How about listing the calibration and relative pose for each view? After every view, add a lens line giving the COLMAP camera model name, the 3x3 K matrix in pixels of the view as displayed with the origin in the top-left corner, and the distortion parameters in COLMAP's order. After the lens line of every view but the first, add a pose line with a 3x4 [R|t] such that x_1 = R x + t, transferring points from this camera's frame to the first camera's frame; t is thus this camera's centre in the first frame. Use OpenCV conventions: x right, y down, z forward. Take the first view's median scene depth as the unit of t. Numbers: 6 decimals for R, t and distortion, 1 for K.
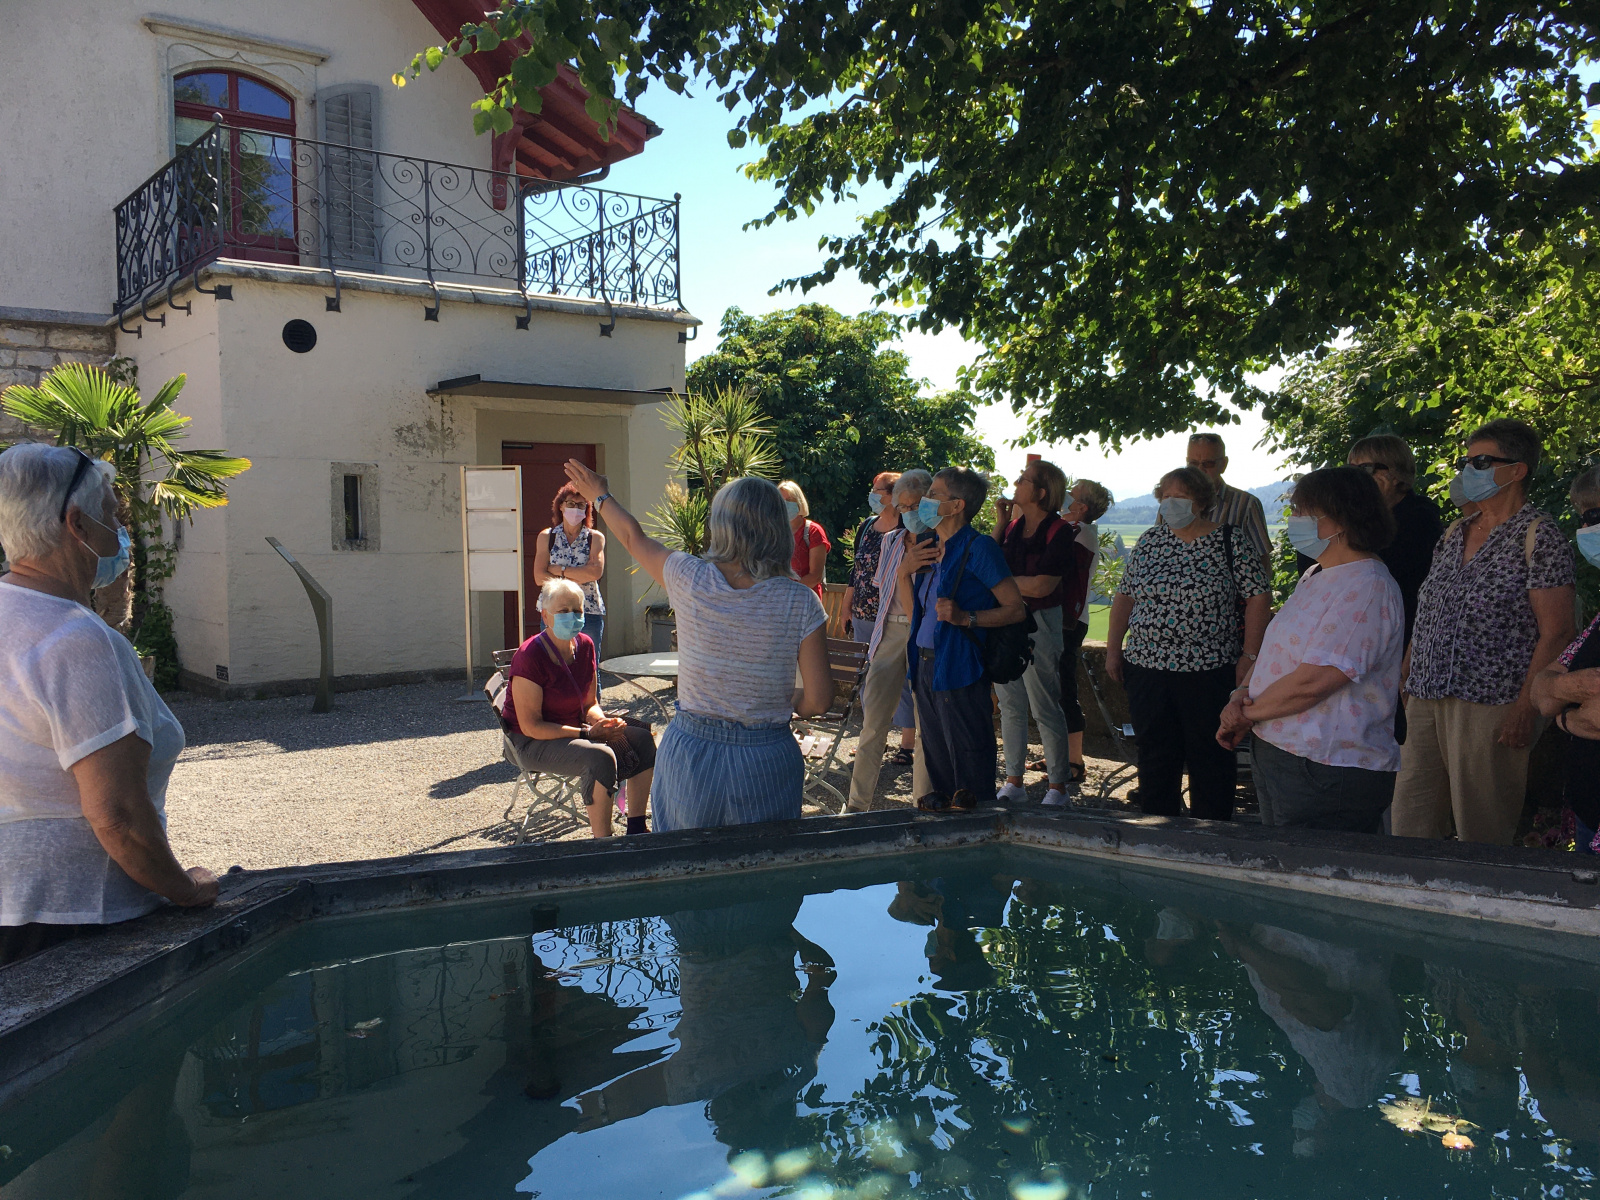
lens RADIAL K [[1362.6, 0, 799.1], [0, 1362.6, 608.3], [0, 0, 1]] dist [0.074643, -0.109324]
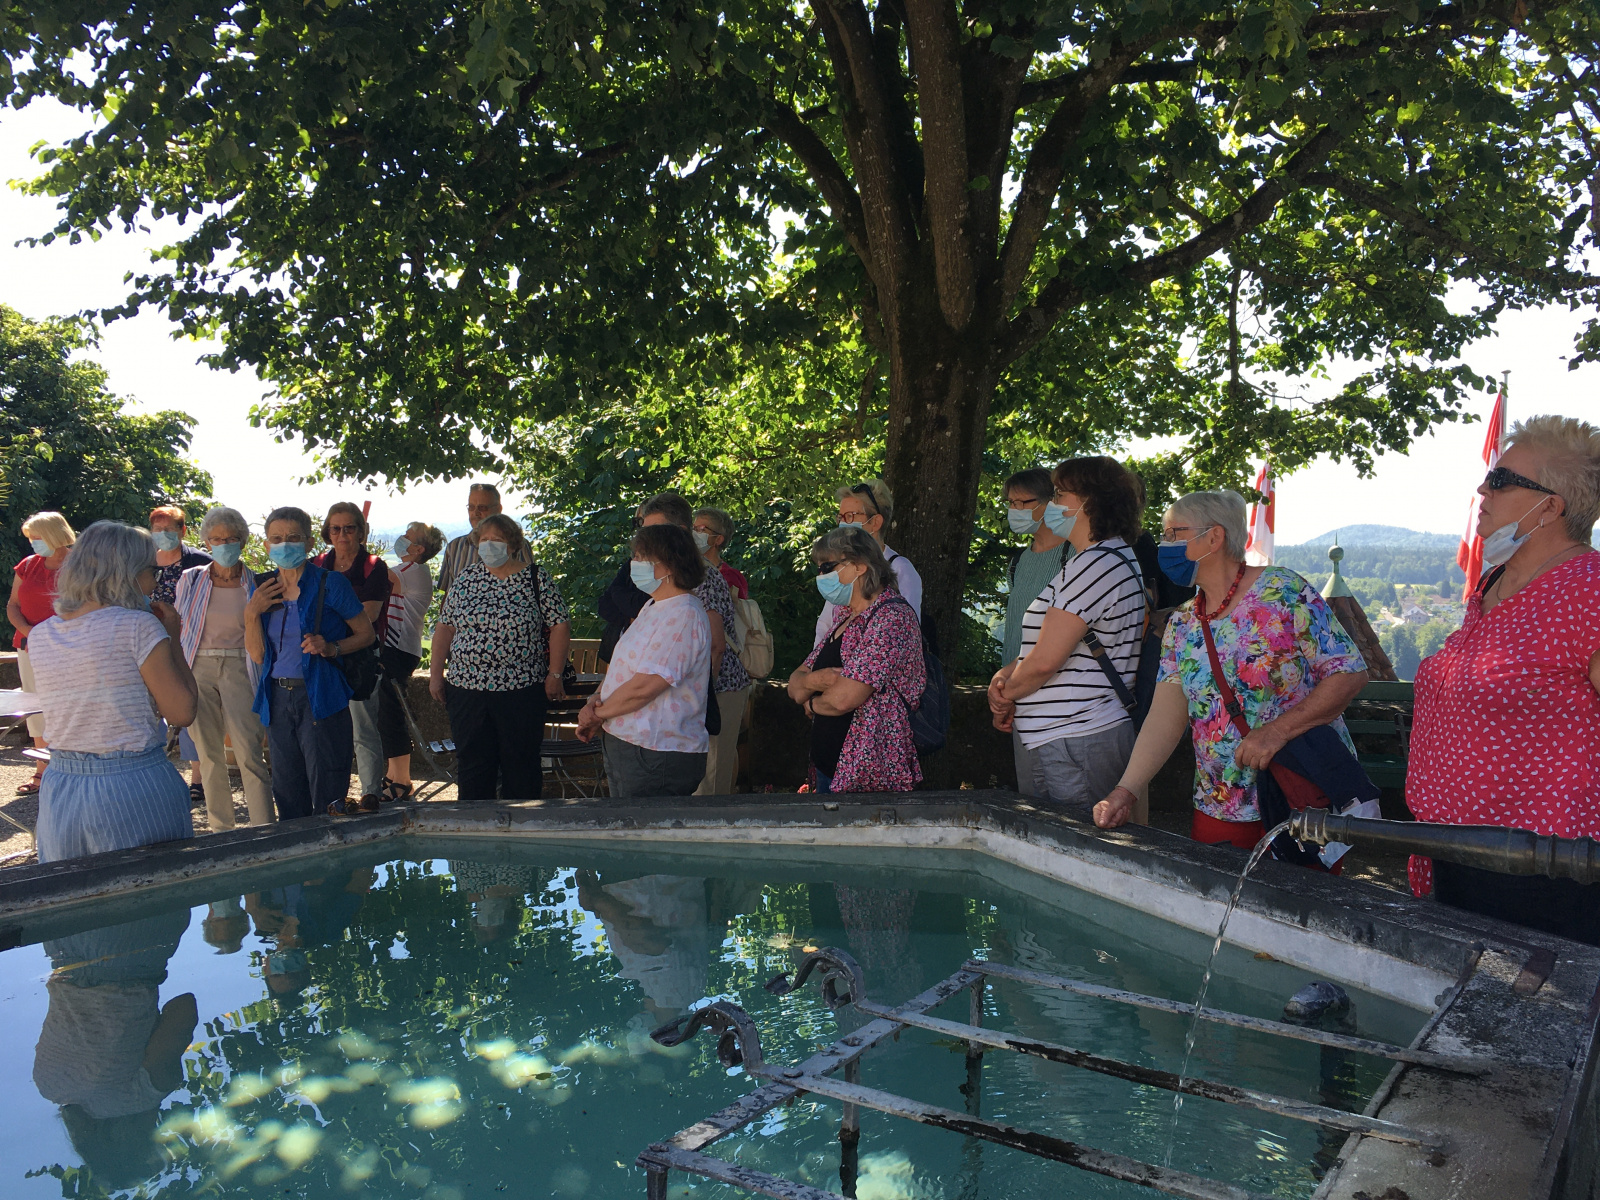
lens RADIAL K [[1362.6, 0, 802.2], [0, 1362.6, 589.2], [0, 0, 1]] dist [0.074643, -0.109324]
pose [[0.846578, -0.001471, 0.532262, -0.088284], [0.020813, 0.999323, -0.030341, 0.000787], [-0.531857, 0.036764, 0.846036, -0.089291]]
